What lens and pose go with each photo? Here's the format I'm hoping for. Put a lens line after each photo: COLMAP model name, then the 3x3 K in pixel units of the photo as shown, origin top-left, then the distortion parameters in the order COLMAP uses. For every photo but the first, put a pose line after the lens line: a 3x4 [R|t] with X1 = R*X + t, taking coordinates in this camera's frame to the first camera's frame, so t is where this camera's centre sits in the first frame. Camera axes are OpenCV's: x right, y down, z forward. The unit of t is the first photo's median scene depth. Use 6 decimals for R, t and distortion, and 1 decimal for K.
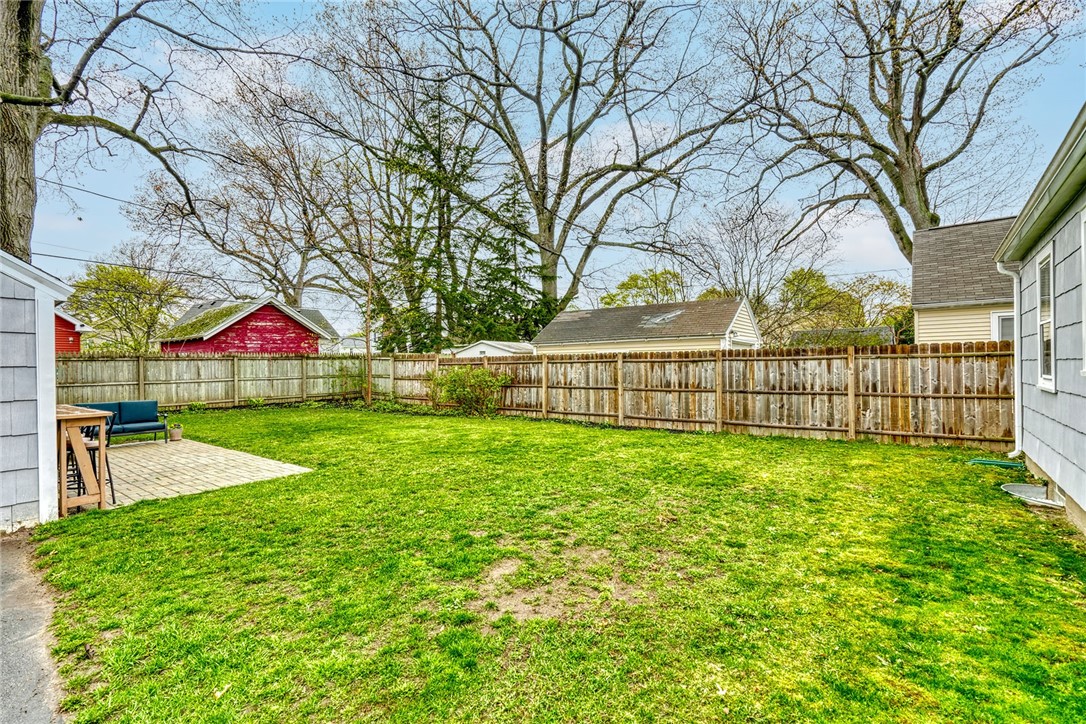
lens RADIAL K [[491.3, 0, 542.7], [0, 491.3, 363.0], [0, 0, 1]] dist [0.001881, 0.002574]
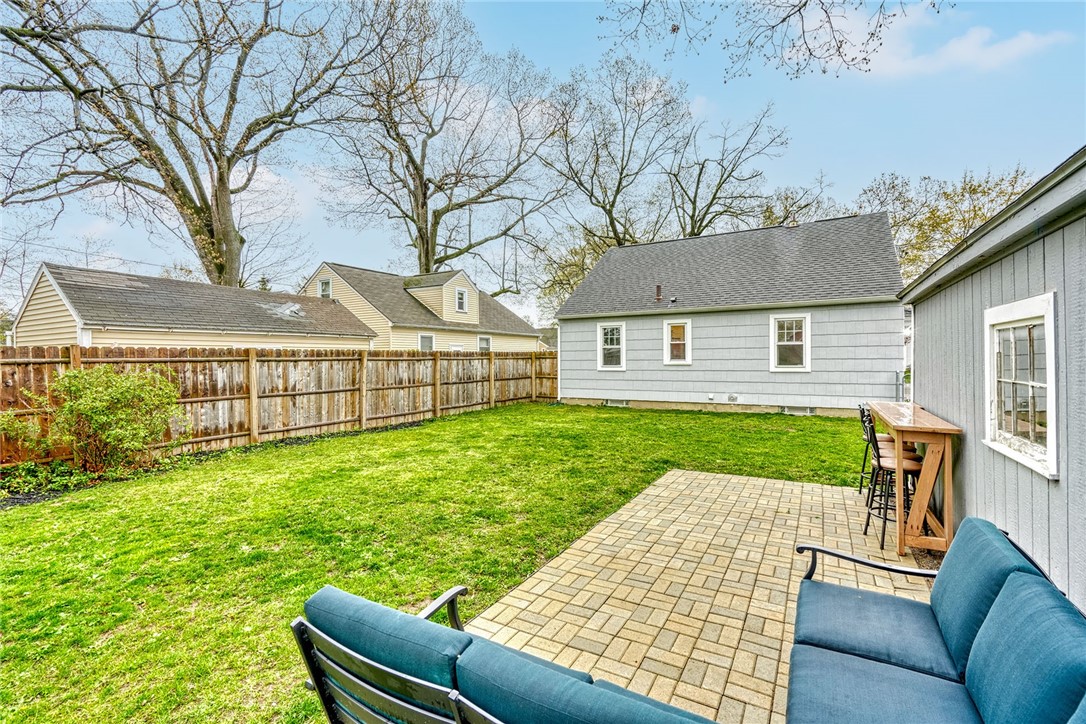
lens RADIAL K [[491.3, 0, 537.4], [0, 491.3, 355.4], [0, 0, 1]] dist [0.001881, 0.002574]
pose [[-0.138839, 0.021506, 0.990081, -0.767226], [0.009292, 0.999748, -0.020413, 0.010446], [-0.990271, 0.006366, -0.139004, 0.773733]]
